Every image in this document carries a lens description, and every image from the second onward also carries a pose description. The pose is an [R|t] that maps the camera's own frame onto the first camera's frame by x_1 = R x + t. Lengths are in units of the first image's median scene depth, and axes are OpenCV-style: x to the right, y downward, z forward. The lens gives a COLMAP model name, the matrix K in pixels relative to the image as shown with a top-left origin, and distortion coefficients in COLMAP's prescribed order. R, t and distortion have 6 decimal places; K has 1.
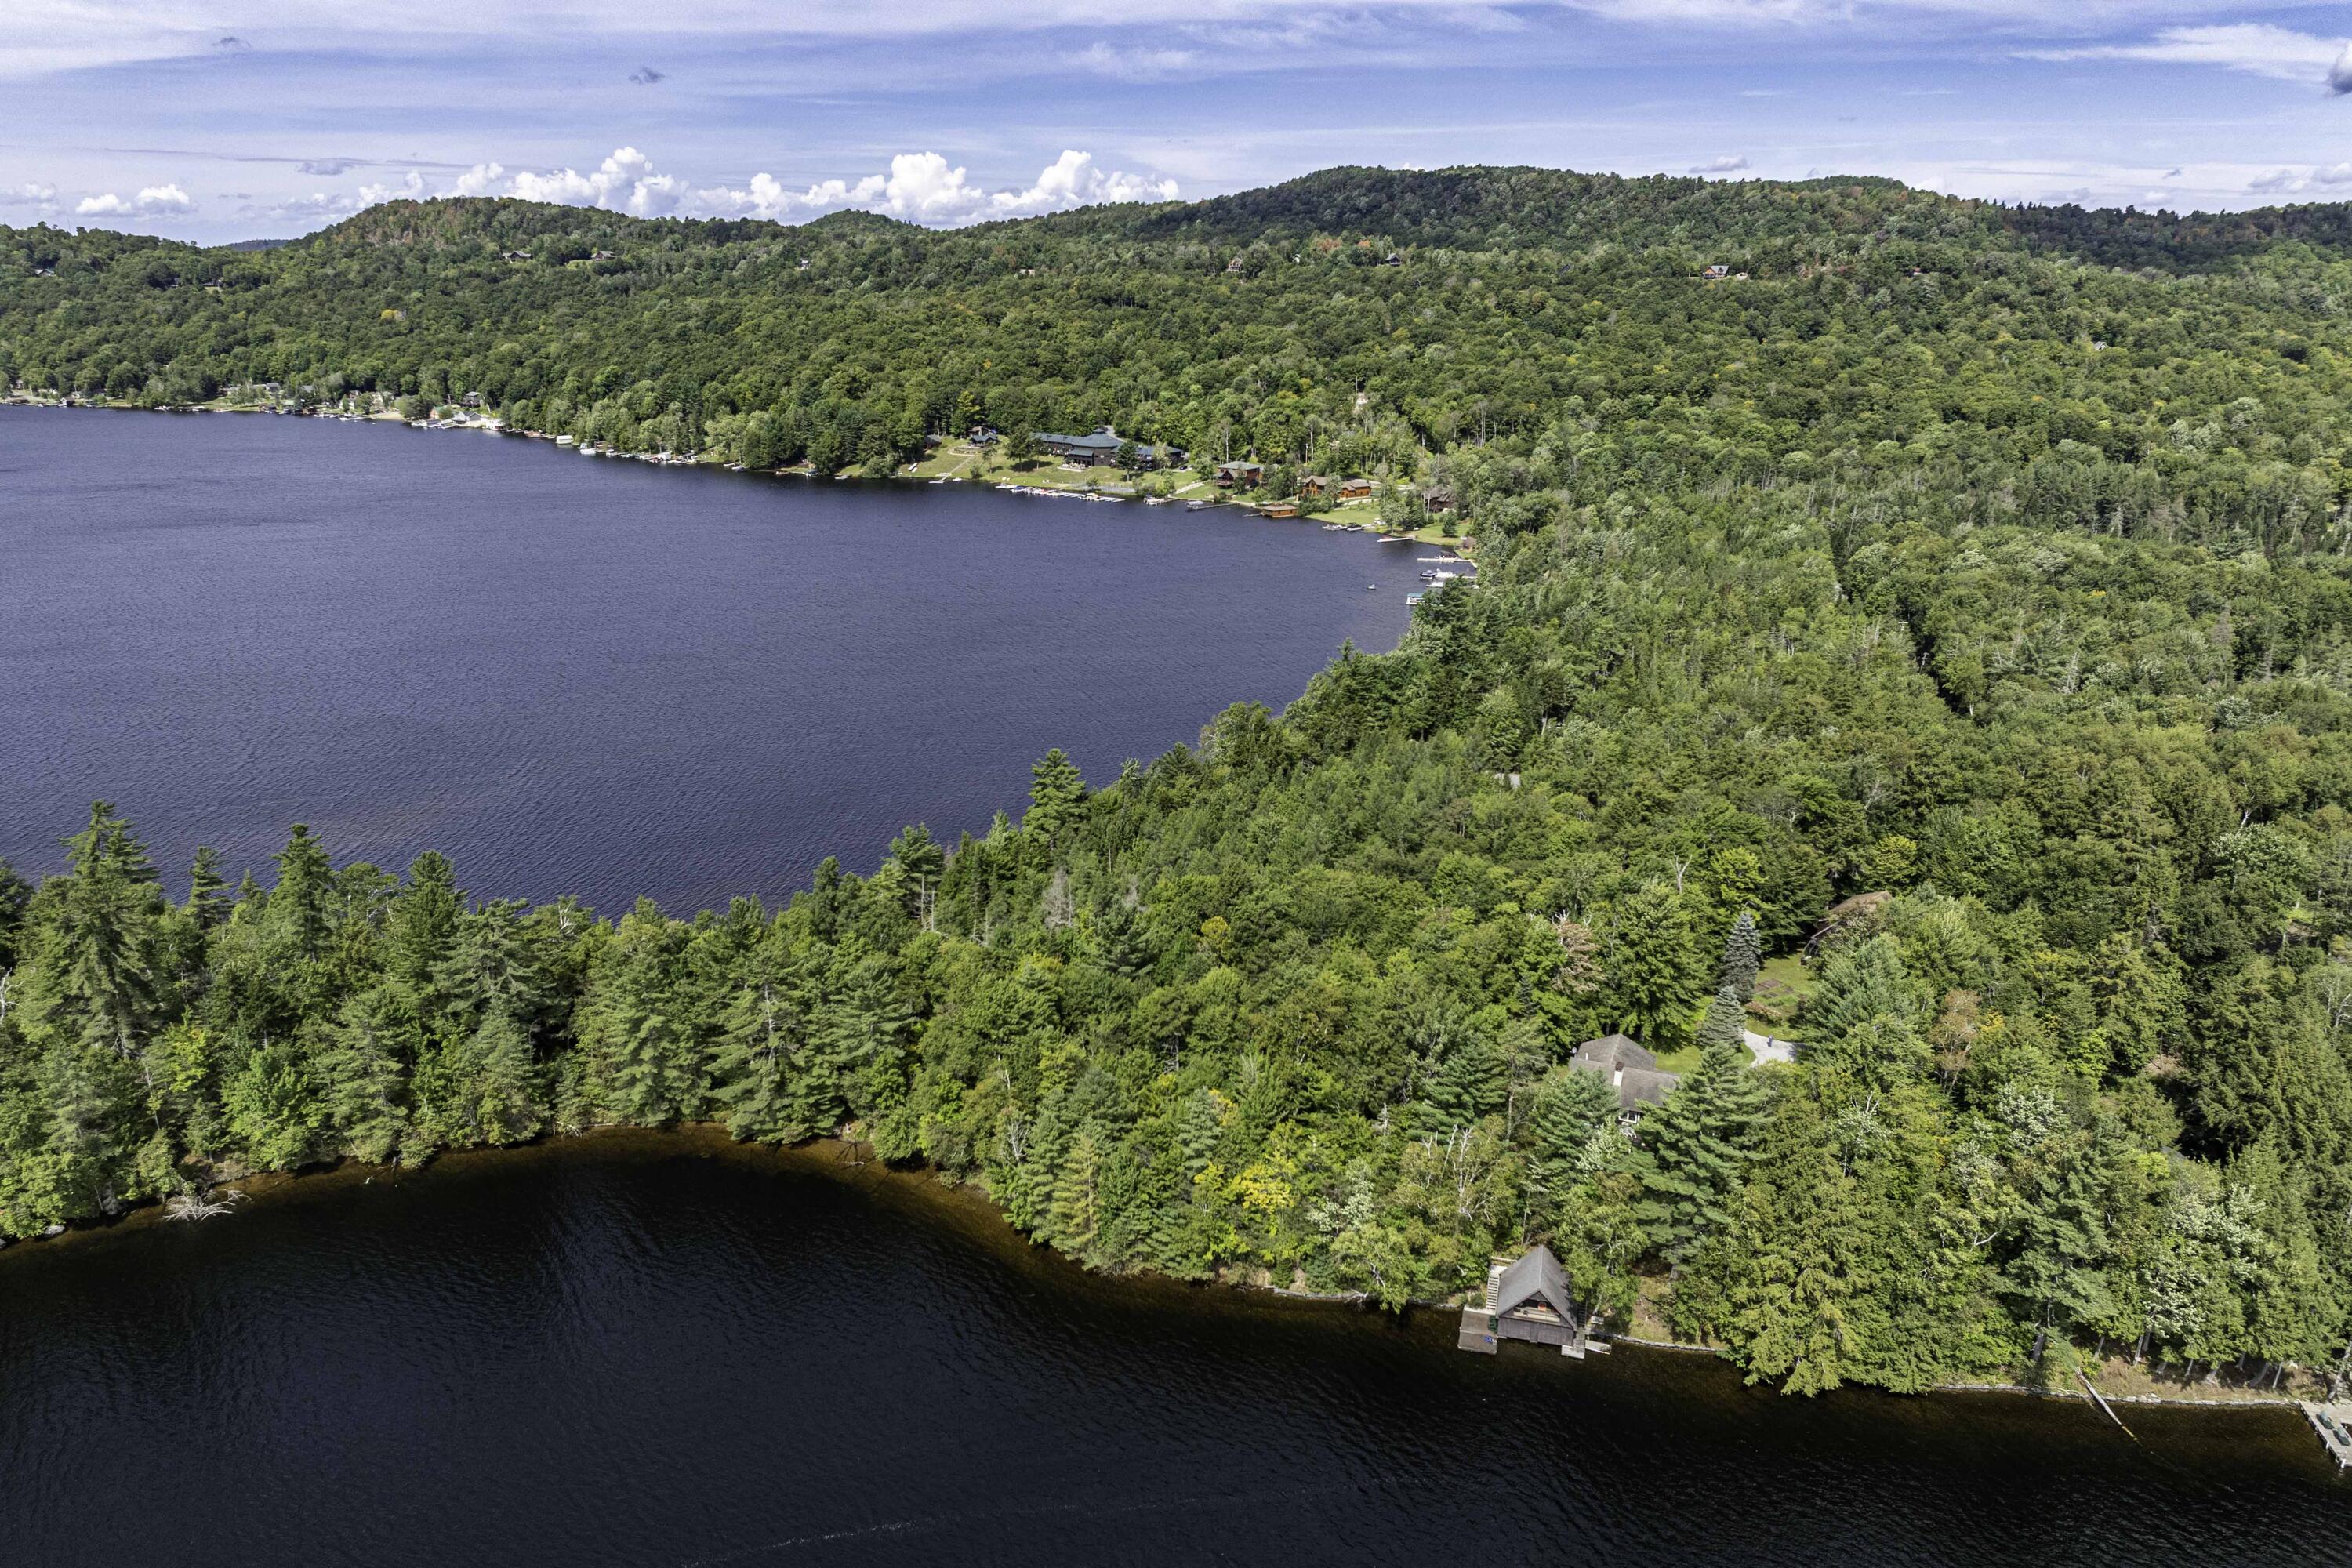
lens RADIAL K [[1643.2, 0, 1161.8], [0, 1643.2, 782.6], [0, 0, 1]] dist [0.017160, -0.035309]
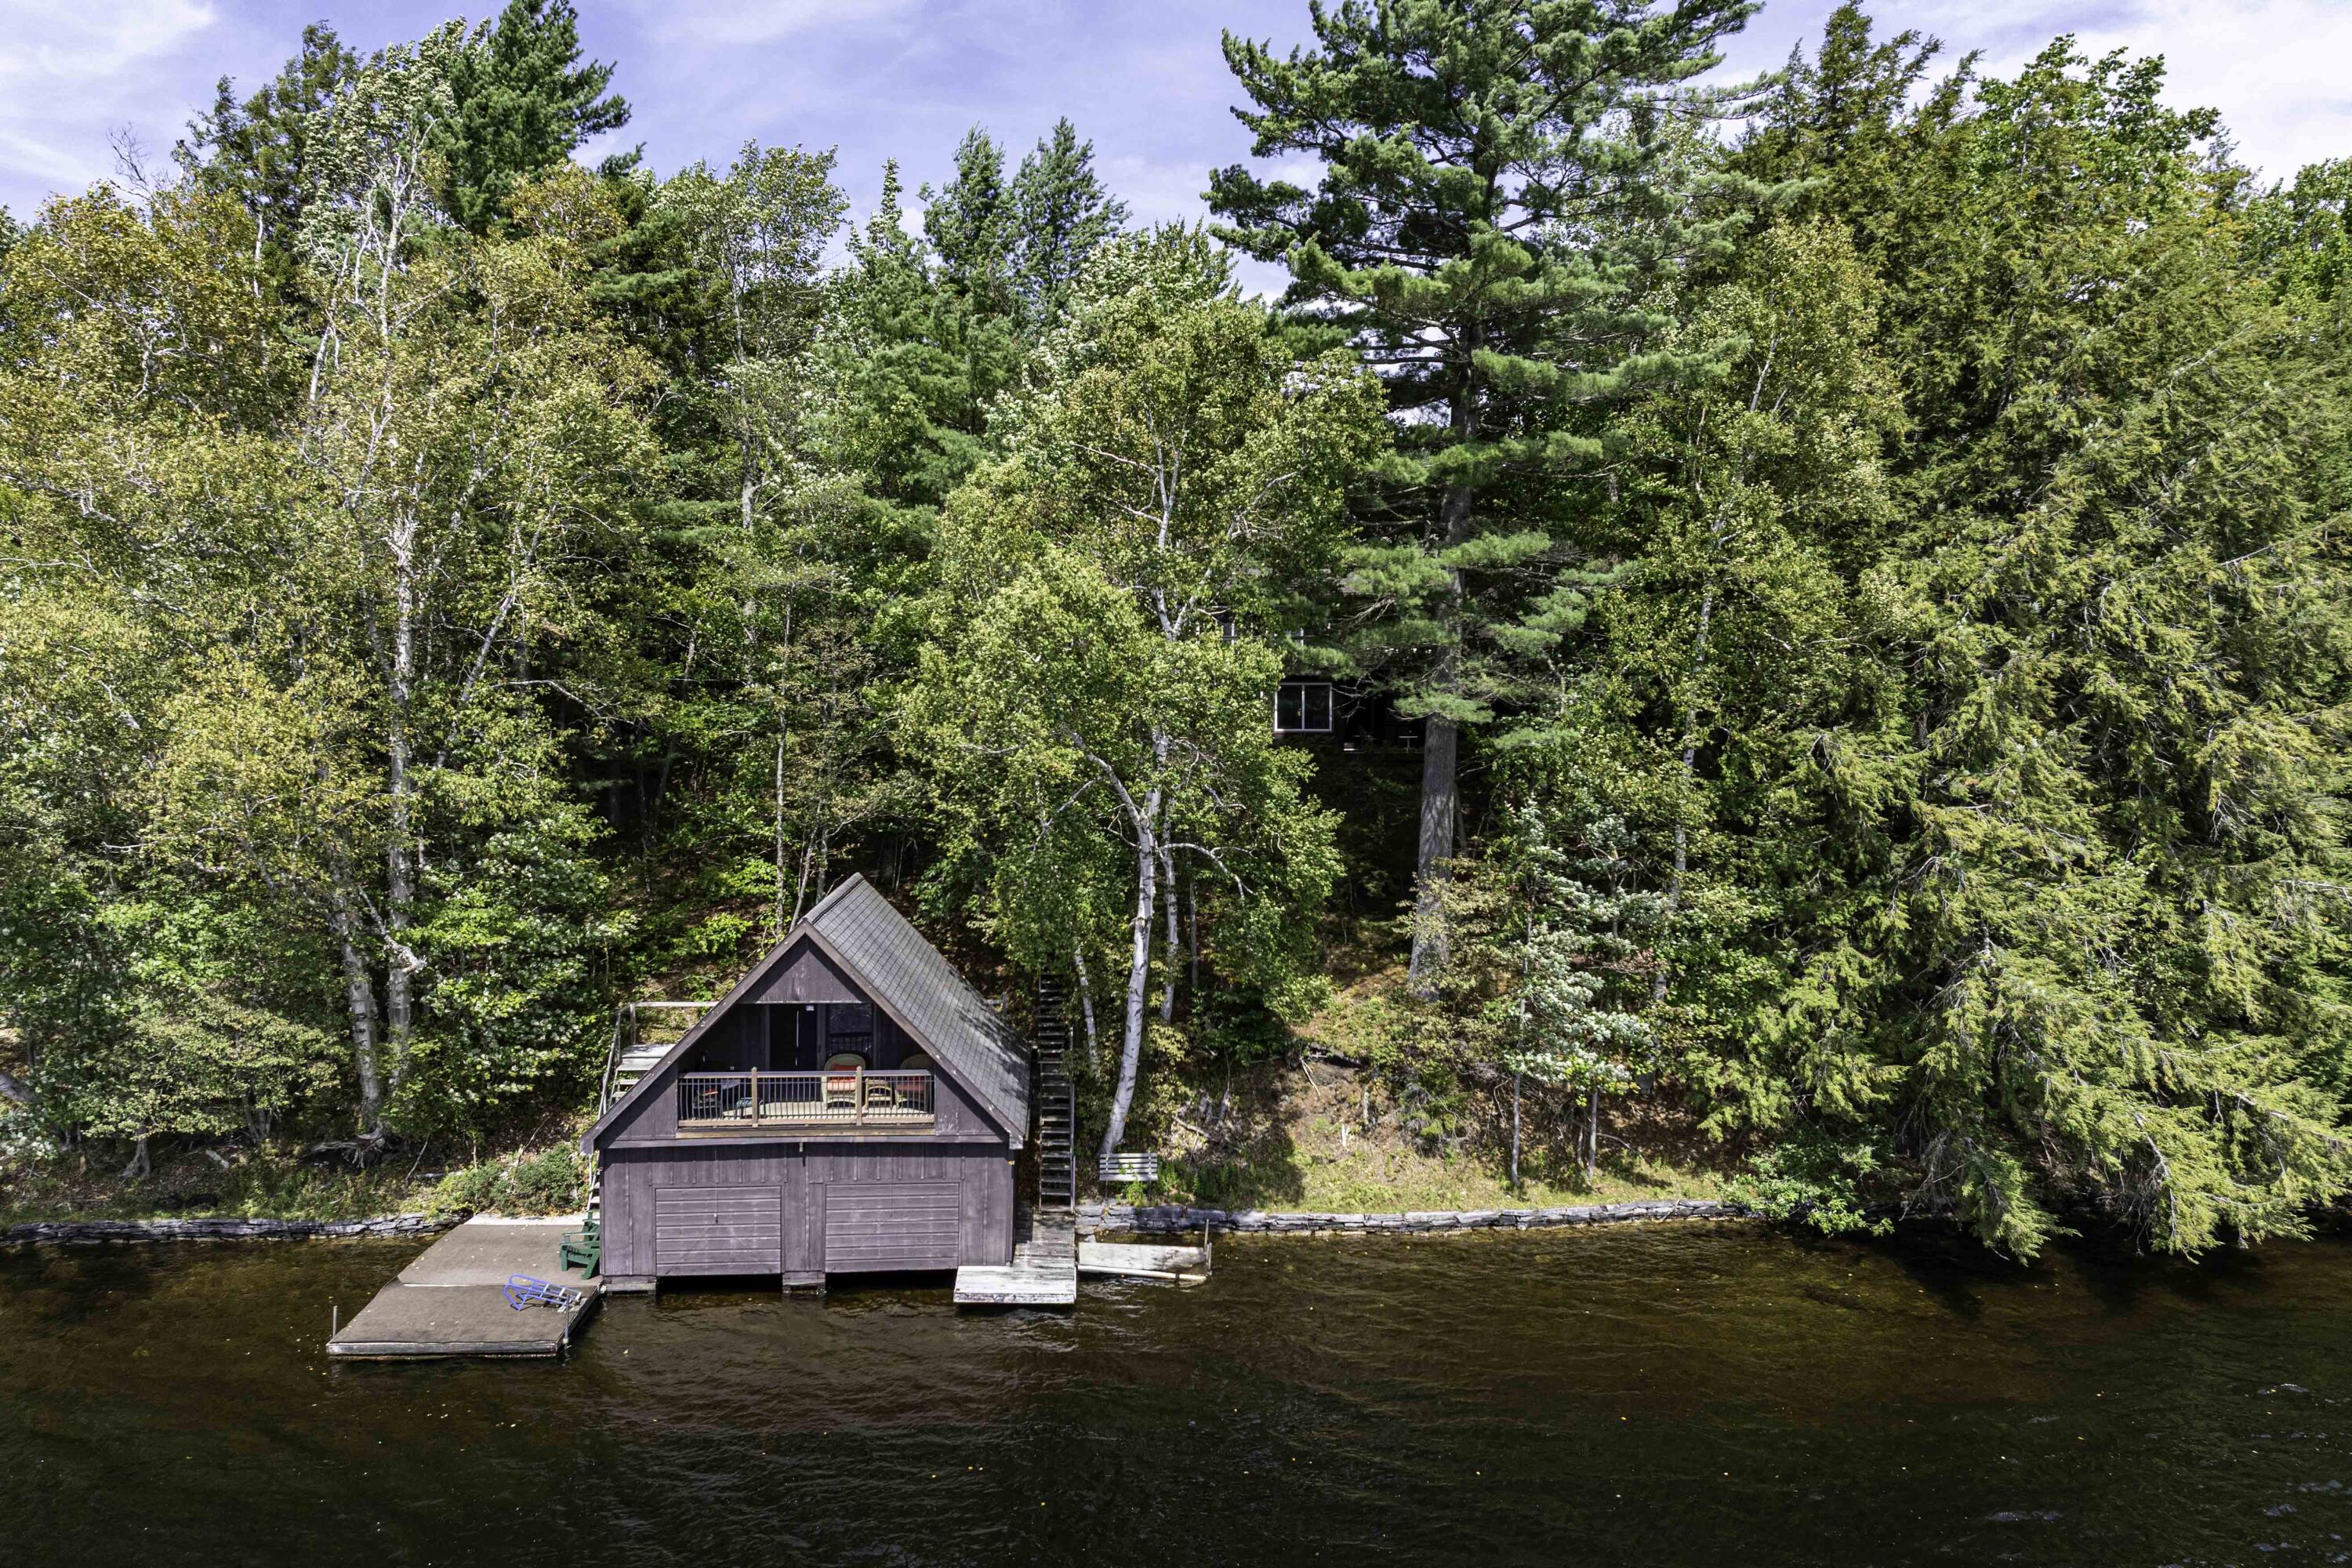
lens RADIAL K [[1643.2, 0, 1181.6], [0, 1643.2, 760.2], [0, 0, 1]] dist [0.017160, -0.035309]
pose [[0.942986, -0.004839, 0.332798, 0.163522], [0.091980, 0.964743, -0.246599, 0.266025], [-0.319871, 0.263150, 0.910184, 0.645600]]
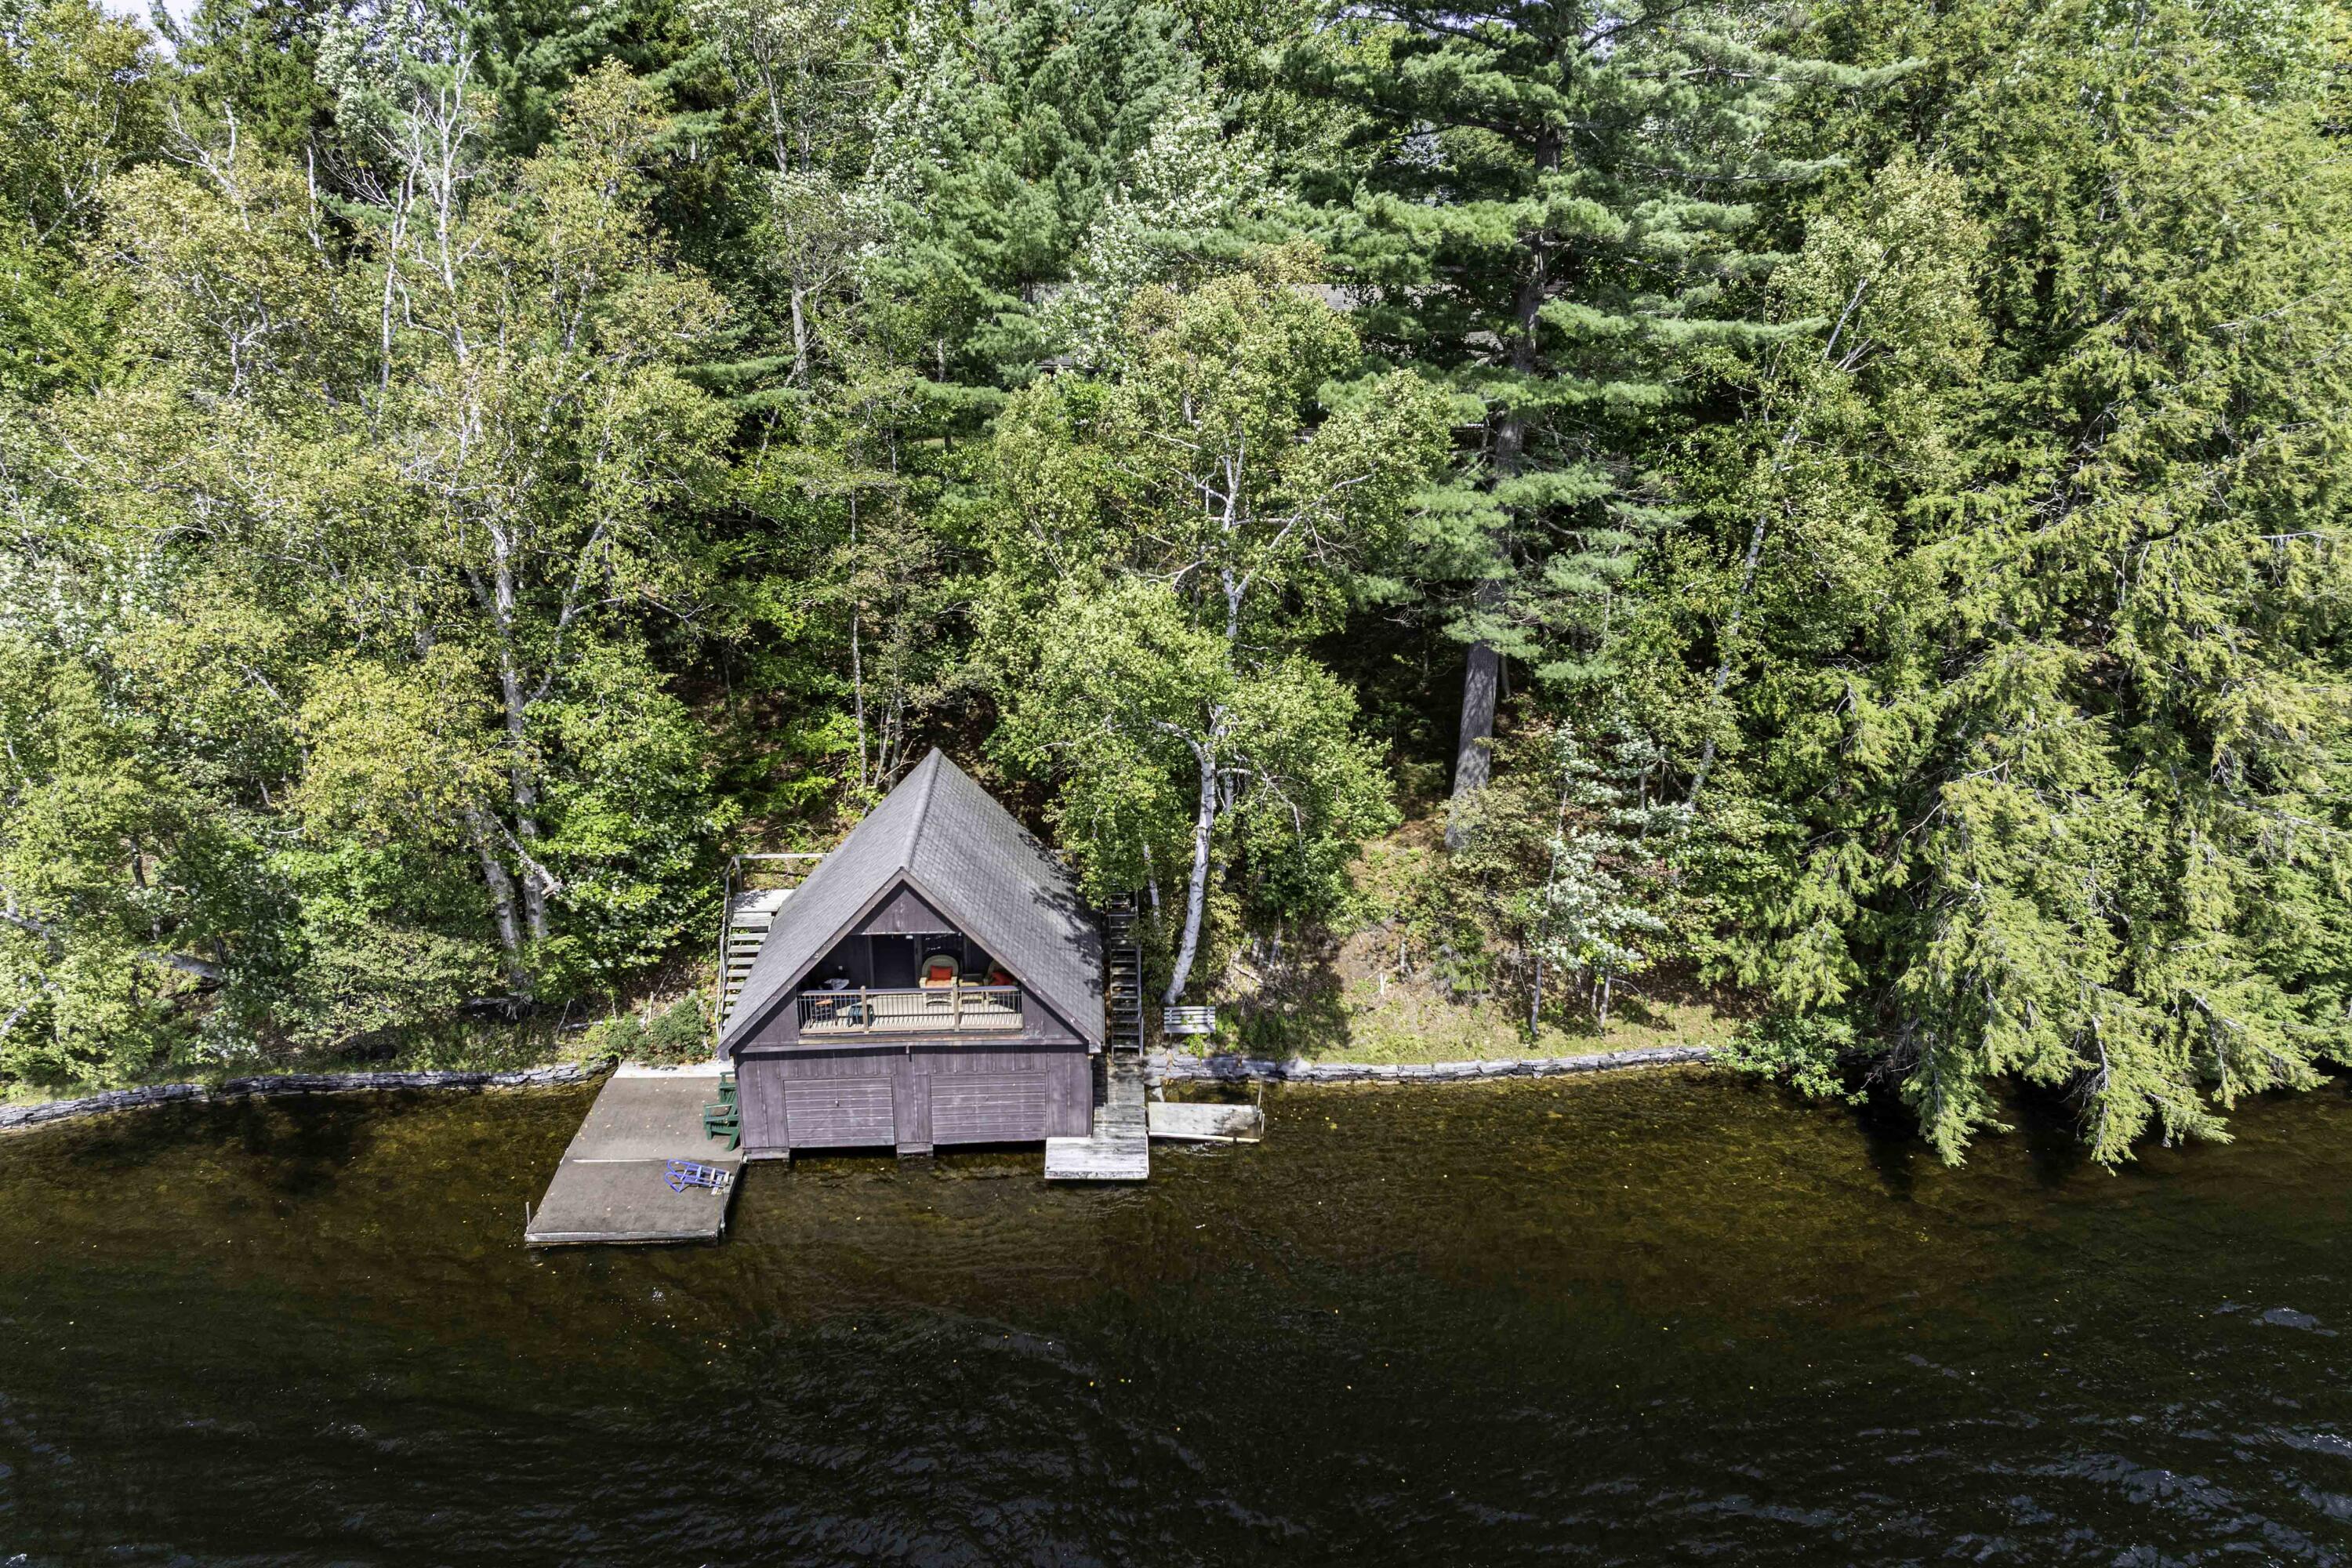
lens RADIAL K [[1643.2, 0, 1180.3], [0, 1643.2, 779.1], [0, 0, 1]] dist [0.017160, -0.035309]
pose [[0.950520, -0.095376, 0.295661, 0.159825], [0.089261, 0.995423, 0.034143, 0.230364], [-0.297564, -0.006063, 0.954683, 0.631305]]
